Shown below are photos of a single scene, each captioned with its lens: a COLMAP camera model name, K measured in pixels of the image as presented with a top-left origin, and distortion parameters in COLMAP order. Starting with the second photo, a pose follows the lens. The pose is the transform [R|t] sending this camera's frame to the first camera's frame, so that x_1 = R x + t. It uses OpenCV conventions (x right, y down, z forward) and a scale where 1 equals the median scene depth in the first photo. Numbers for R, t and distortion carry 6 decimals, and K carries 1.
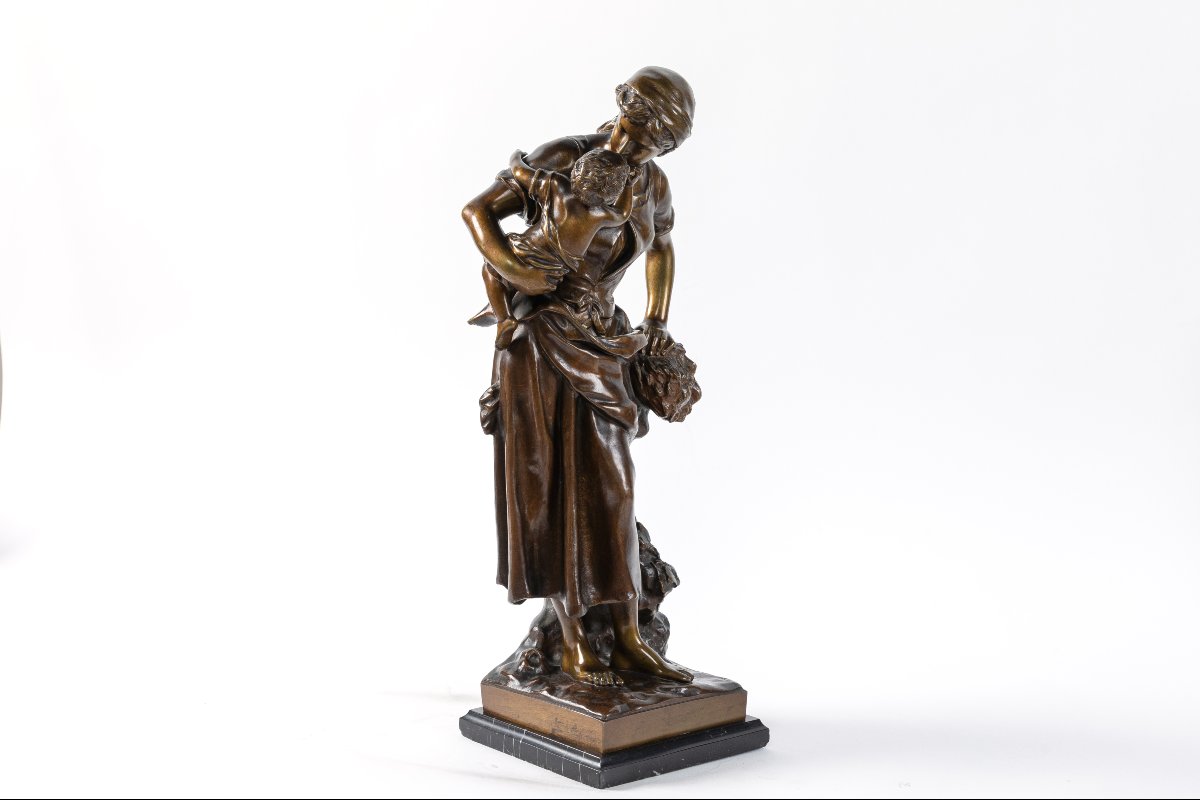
lens RADIAL K [[1776.7, 0, 600.0], [0, 1776.7, 400.0], [0, 0, 1]] dist [0.024383, 0.021900]
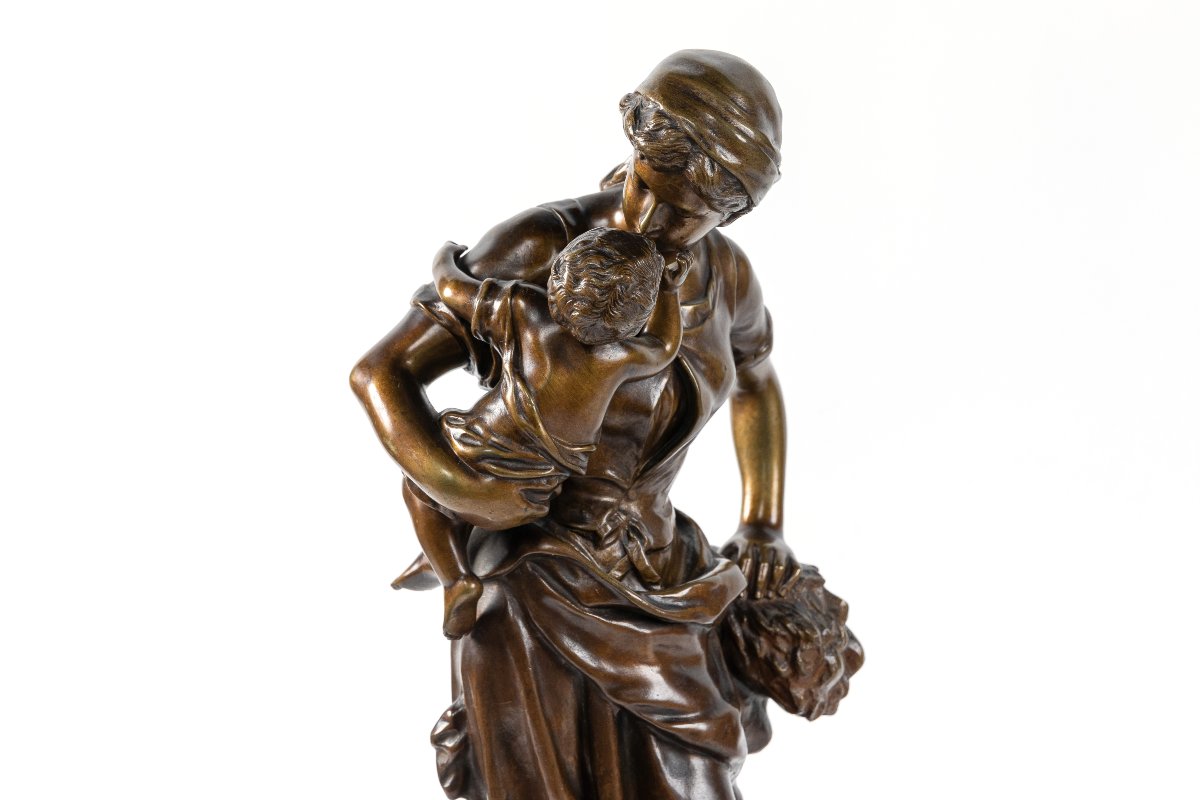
lens RADIAL K [[2411.8, 0, 600.0], [0, 2411.8, 400.0], [0, 0, 1]] dist [-0.087906, -0.091318]
pose [[0.992015, -0.114157, -0.053614, 0.029079], [0.112070, 0.992876, -0.040458, -0.063476], [0.057851, 0.034127, 0.997742, 0.317205]]
